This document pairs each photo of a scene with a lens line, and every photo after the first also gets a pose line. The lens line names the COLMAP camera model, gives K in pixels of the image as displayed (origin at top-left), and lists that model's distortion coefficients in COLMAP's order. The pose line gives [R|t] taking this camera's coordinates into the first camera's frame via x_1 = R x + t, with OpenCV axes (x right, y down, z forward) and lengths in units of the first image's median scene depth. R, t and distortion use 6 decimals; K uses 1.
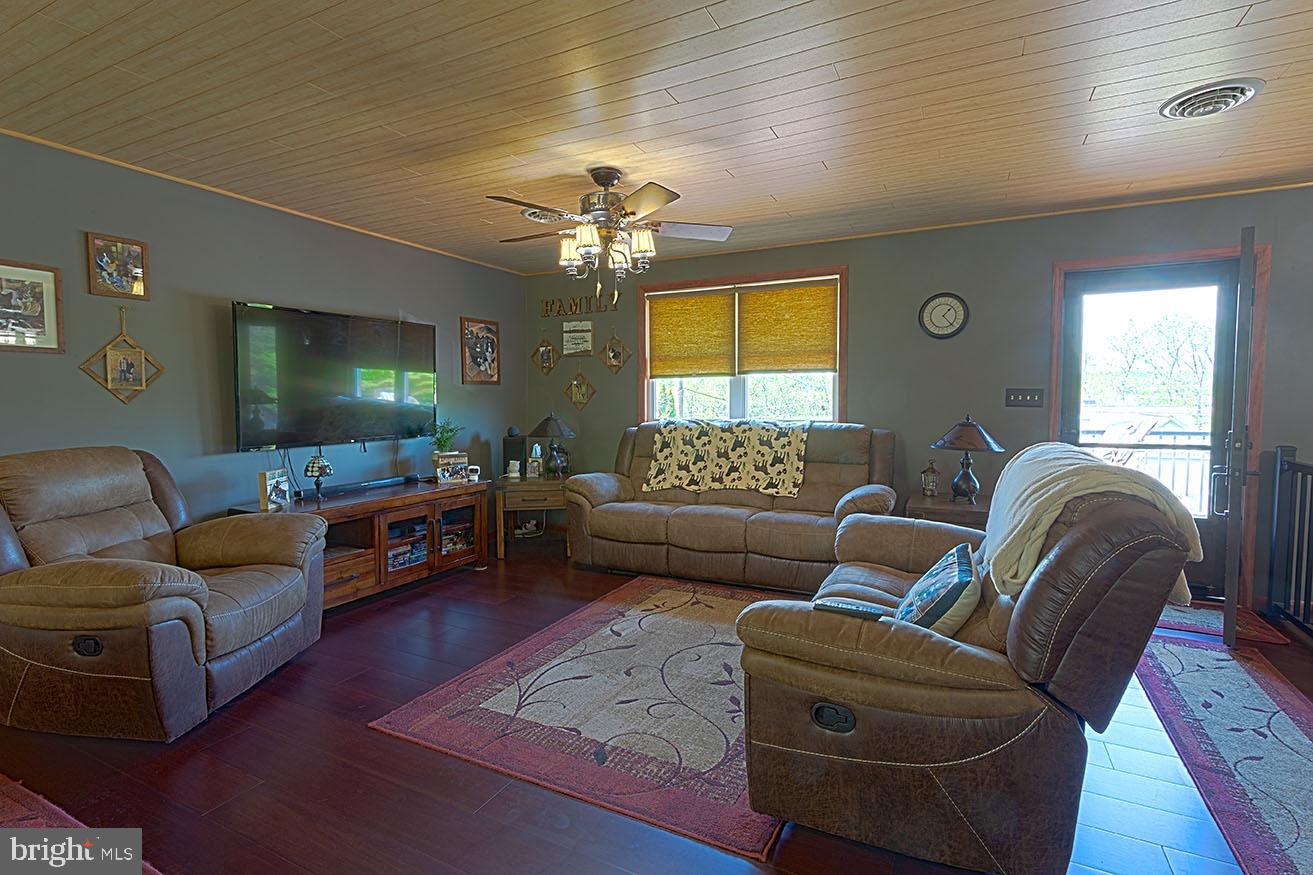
lens RADIAL K [[623.9, 0, 656.5], [0, 623.9, 437.5], [0, 0, 1]] dist [-0.003342, 0.000305]
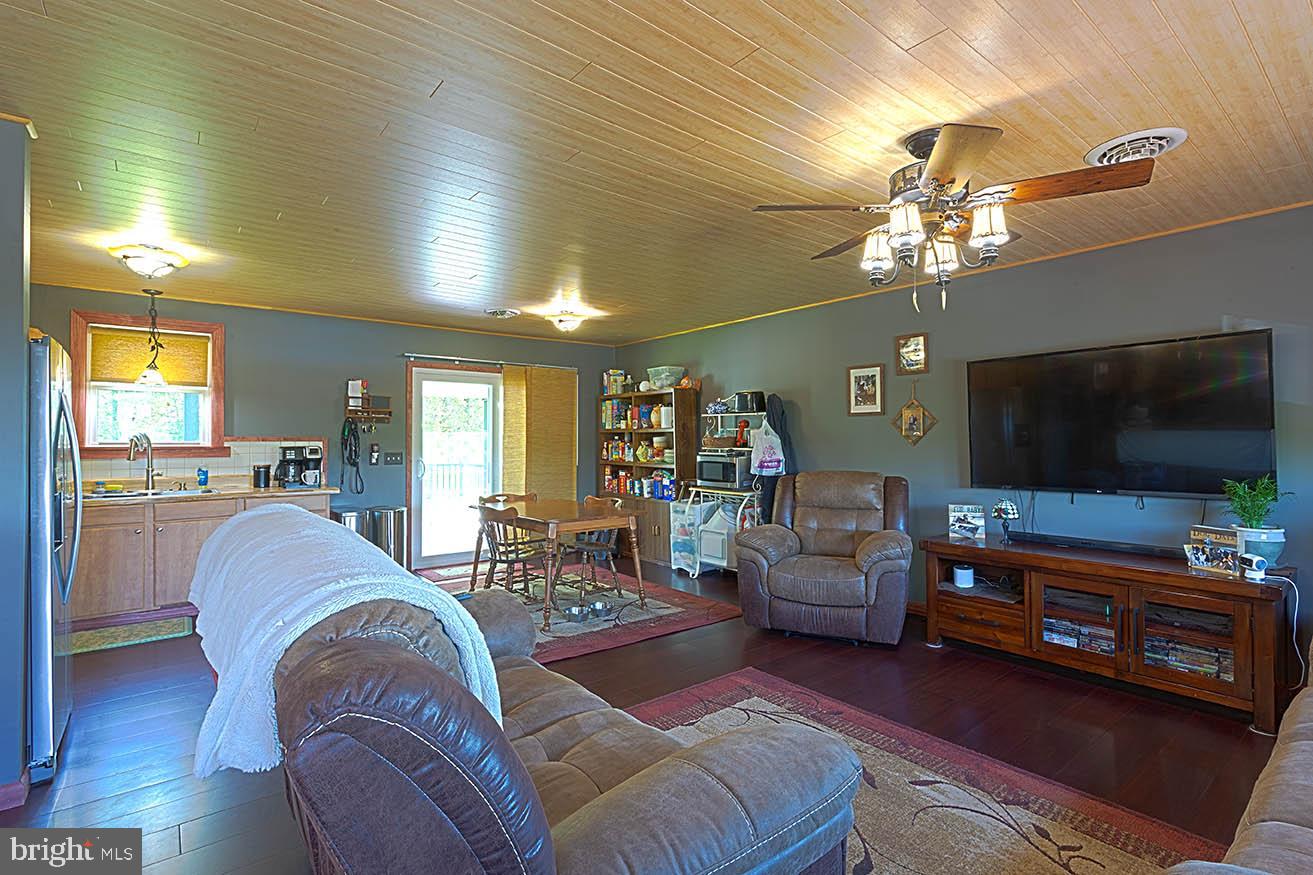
lens RADIAL K [[618.6, 0, 656.5], [0, 618.6, 437.5], [0, 0, 1]] dist [0.001321, 0.000319]
pose [[-0.412481, -0.001237, -0.910965, 0.505439], [-0.054036, 0.998271, 0.023112, -0.051745], [0.909362, 0.058759, -0.411835, 0.728607]]
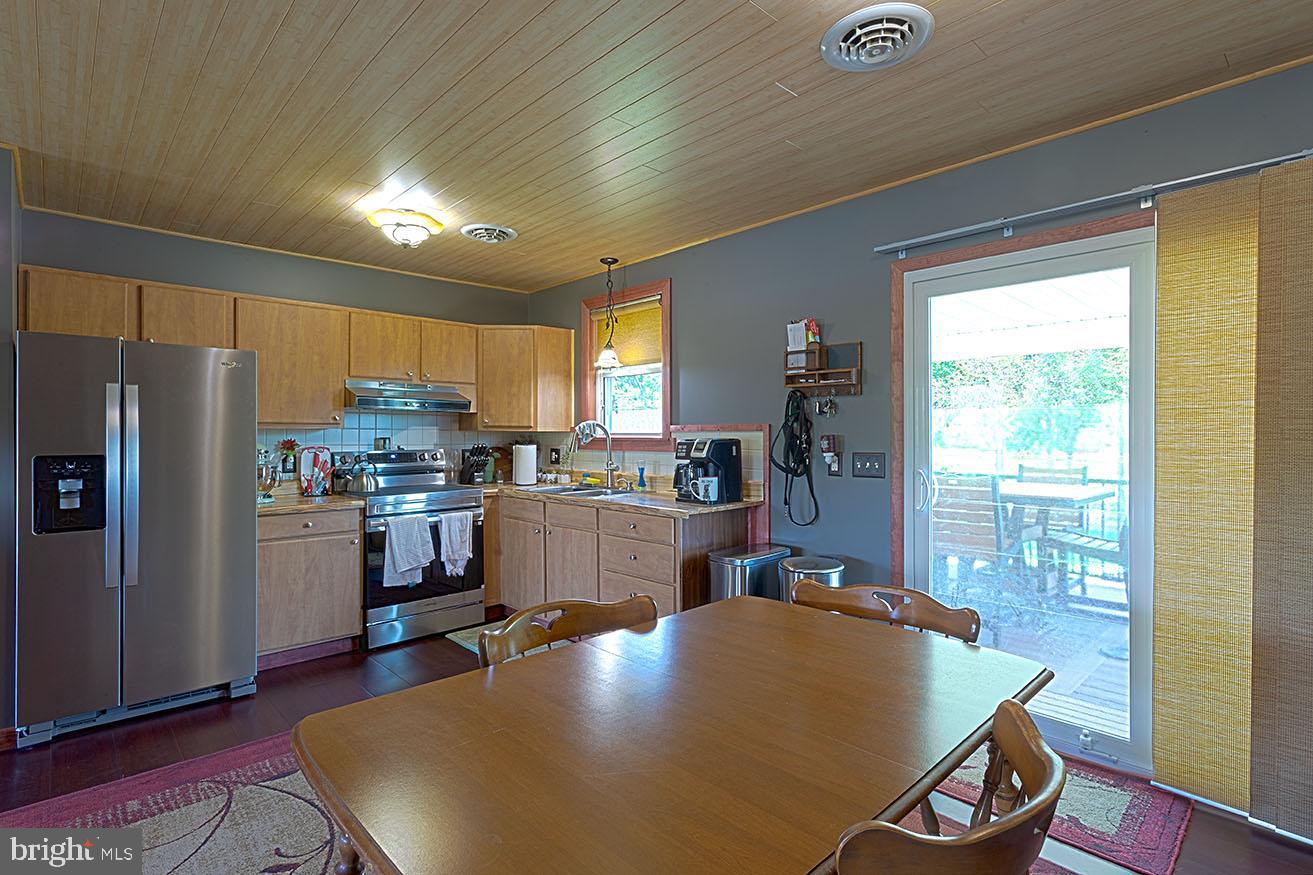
lens RADIAL K [[644.8, 0, 656.5], [0, 644.8, 437.5], [0, 0, 1]] dist [0.001422, 0.000861]
pose [[-0.939885, 0.002885, 0.341478, -0.486521], [0.025426, 0.997780, 0.061553, -0.023338], [-0.340543, 0.066535, -0.937872, 0.396552]]
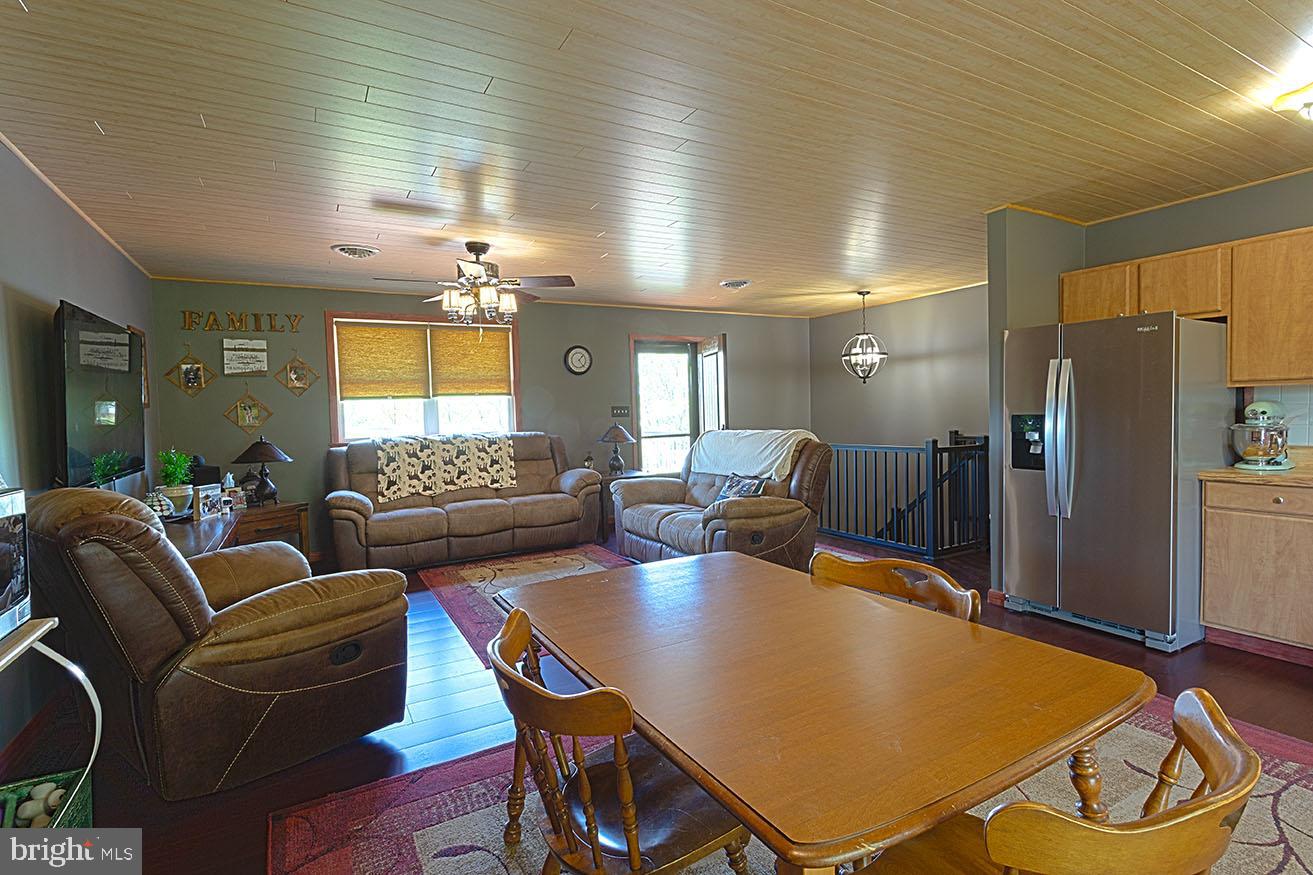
lens RADIAL K [[623.9, 0, 656.5], [0, 623.9, 437.5], [0, 0, 1]] dist [-0.003342, 0.000305]
pose [[0.555834, -0.049911, 0.829794, -0.701684], [0.078388, 0.996895, 0.007454, 0.001734], [-0.827589, 0.060902, 0.558020, -0.022725]]
